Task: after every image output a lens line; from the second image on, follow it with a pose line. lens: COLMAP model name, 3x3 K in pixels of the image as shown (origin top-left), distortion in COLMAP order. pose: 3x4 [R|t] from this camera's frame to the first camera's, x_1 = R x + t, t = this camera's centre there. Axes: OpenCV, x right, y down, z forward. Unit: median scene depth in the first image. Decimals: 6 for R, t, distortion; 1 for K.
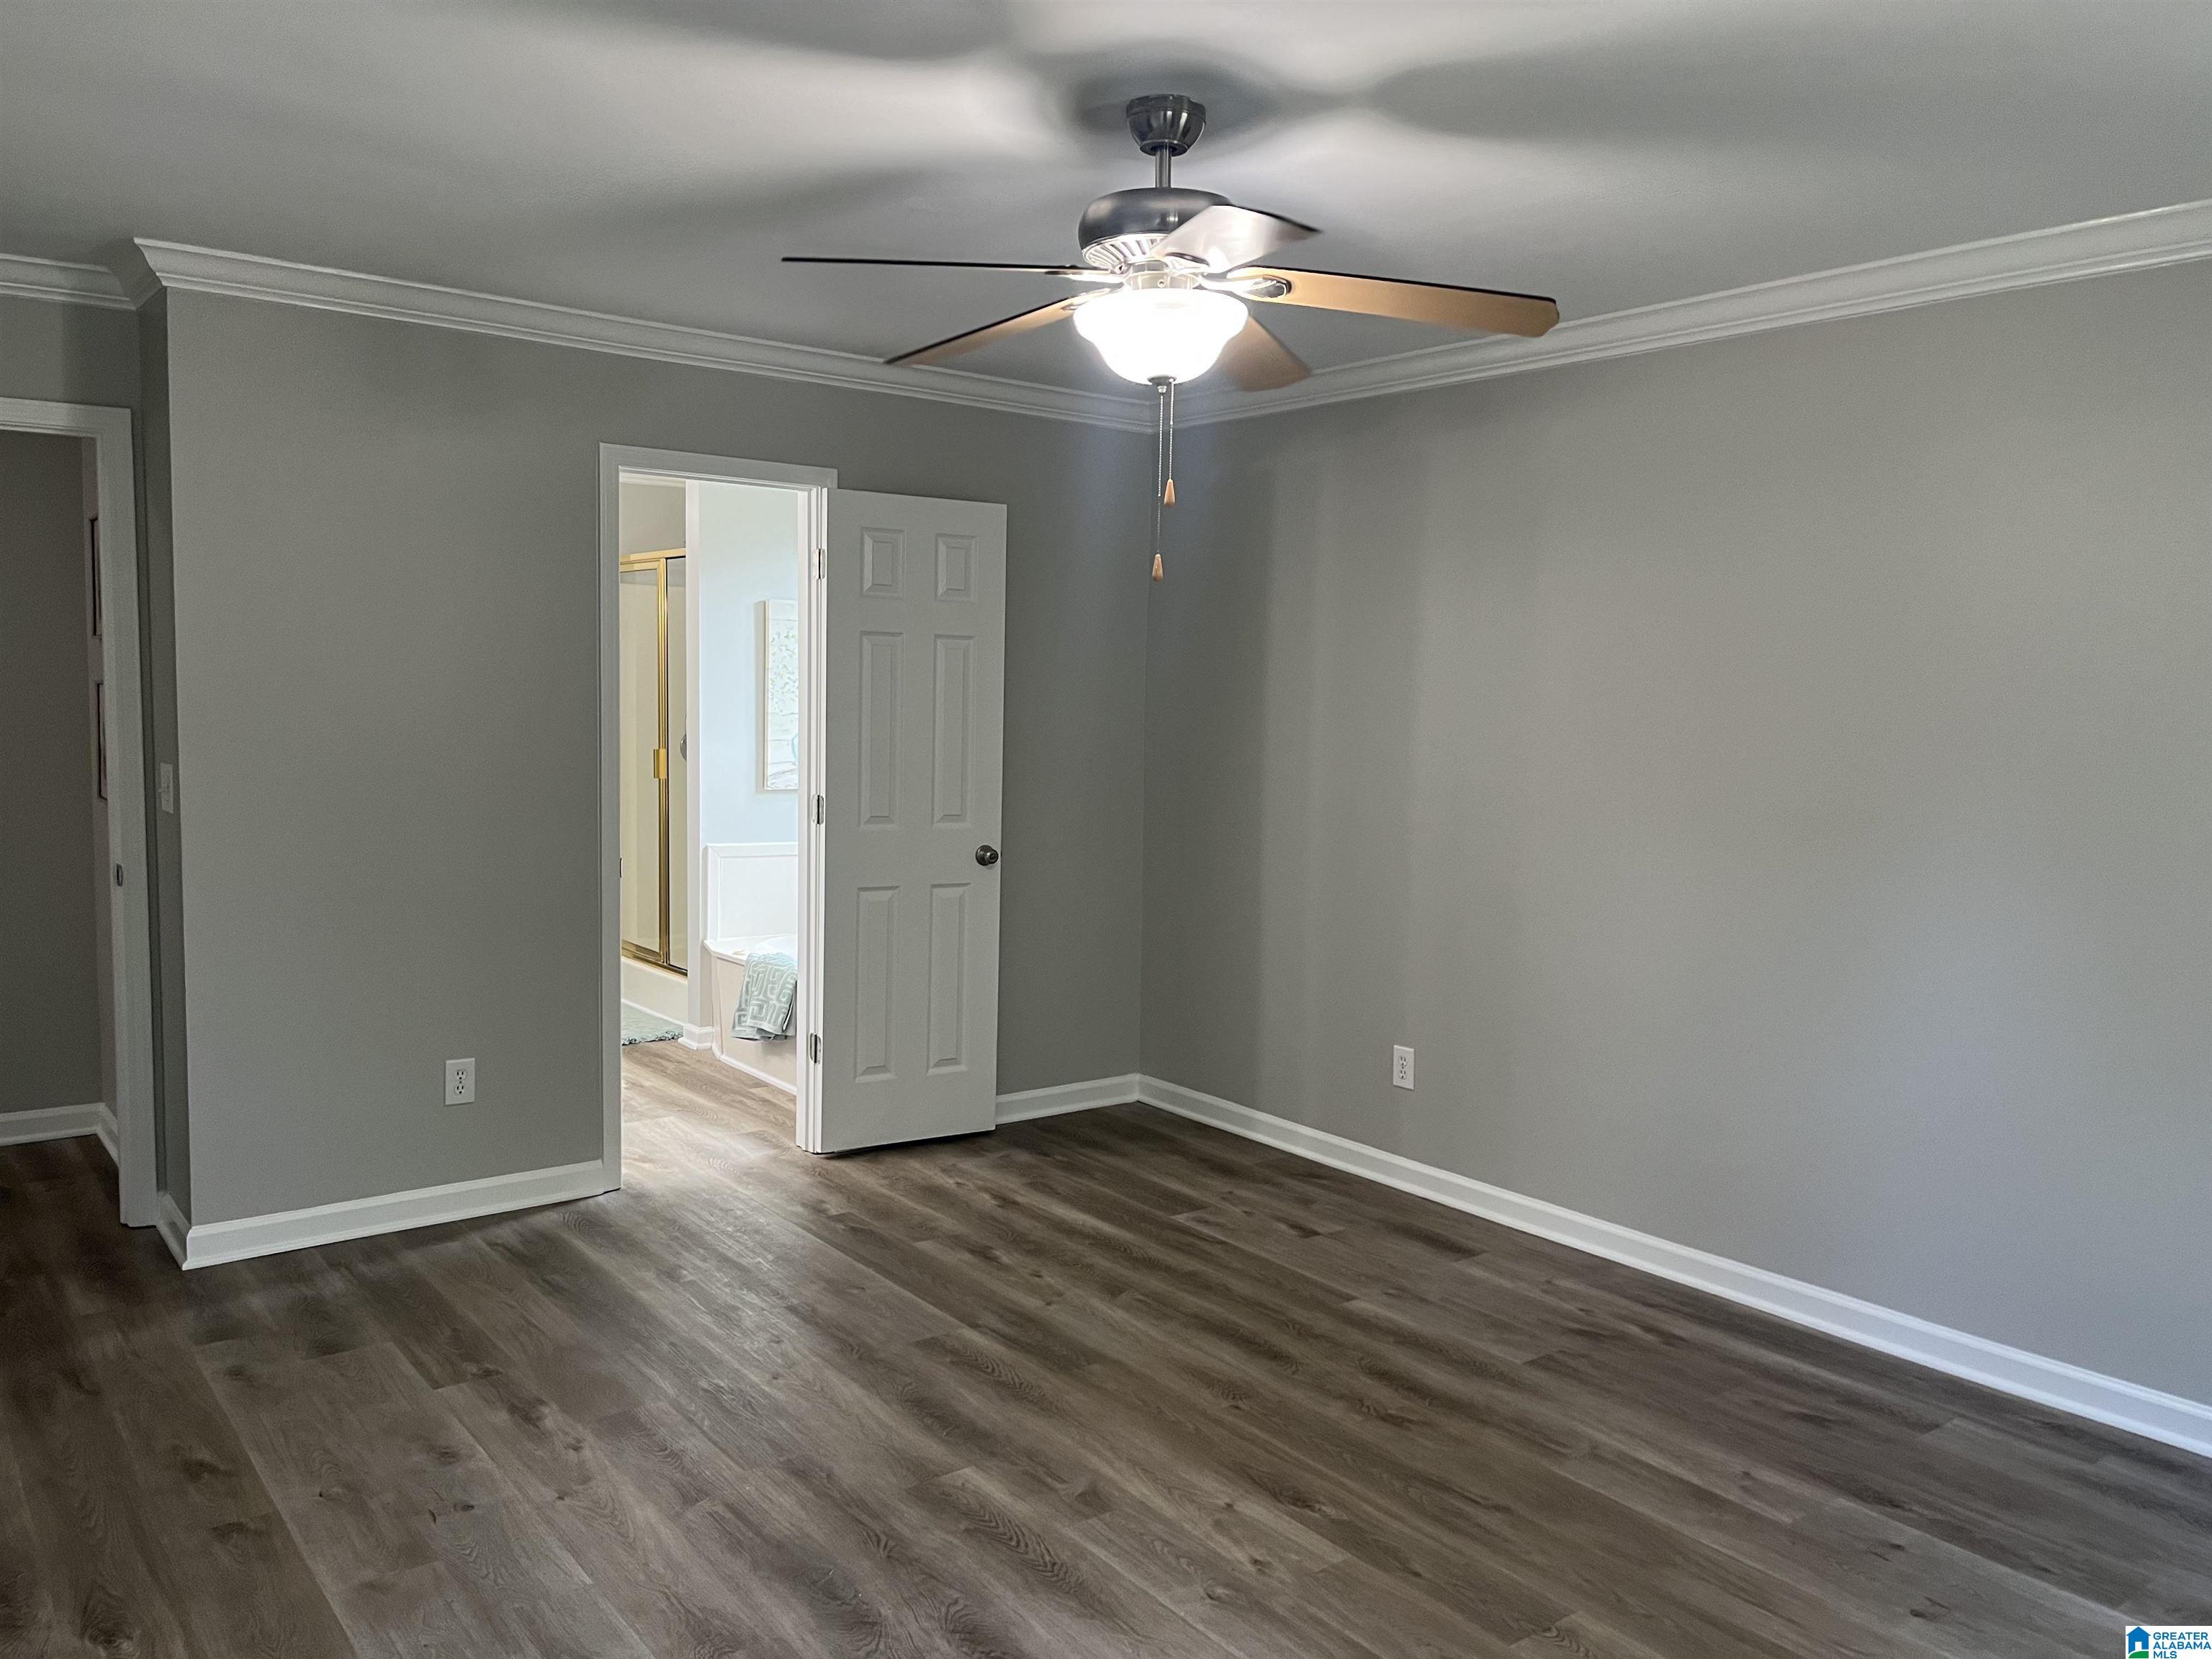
lens RADIAL K [[1672.1, 0, 1106.0], [0, 1672.1, 829.5], [0, 0, 1]] dist [0.086312, -0.110190]
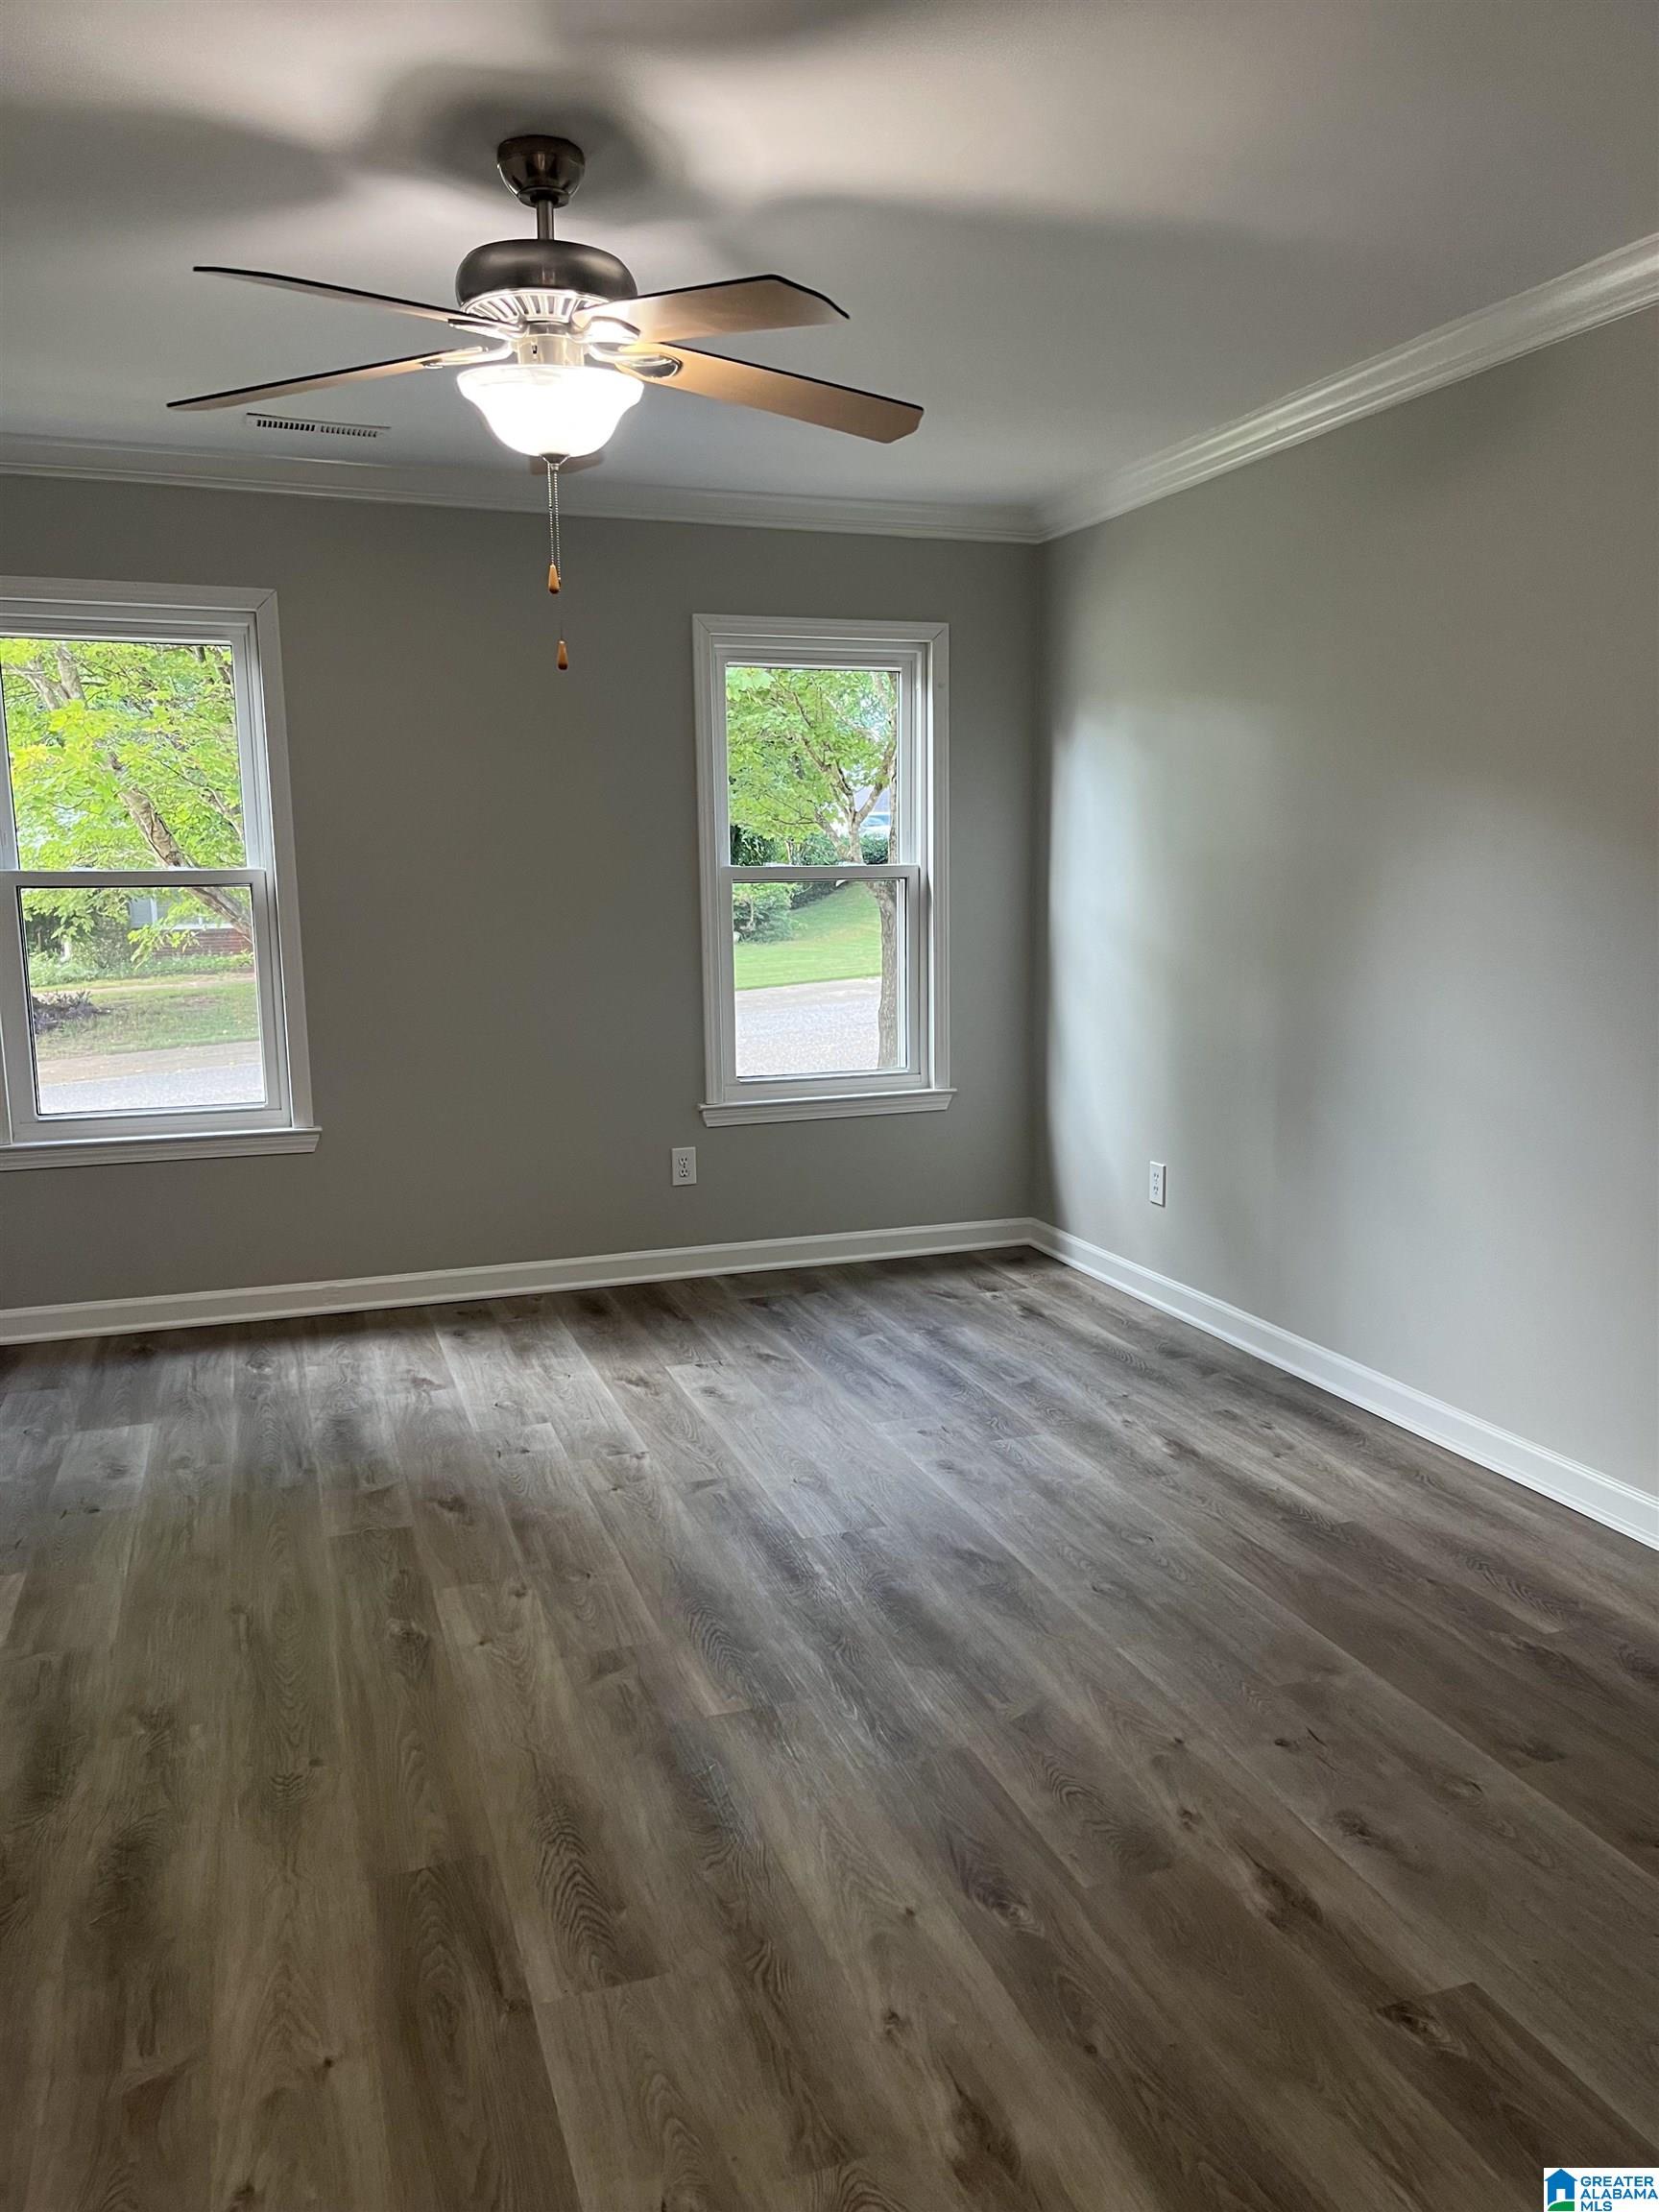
lens RADIAL K [[1672.1, 0, 829.5], [0, 1672.1, 1106.0], [0, 0, 1]] dist [0.086312, -0.110190]
pose [[-0.947212, -0.059674, 0.315006, -0.393001], [0.018750, 0.970533, 0.240237, -0.123049], [-0.320060, 0.233462, -0.918181, 1.719224]]
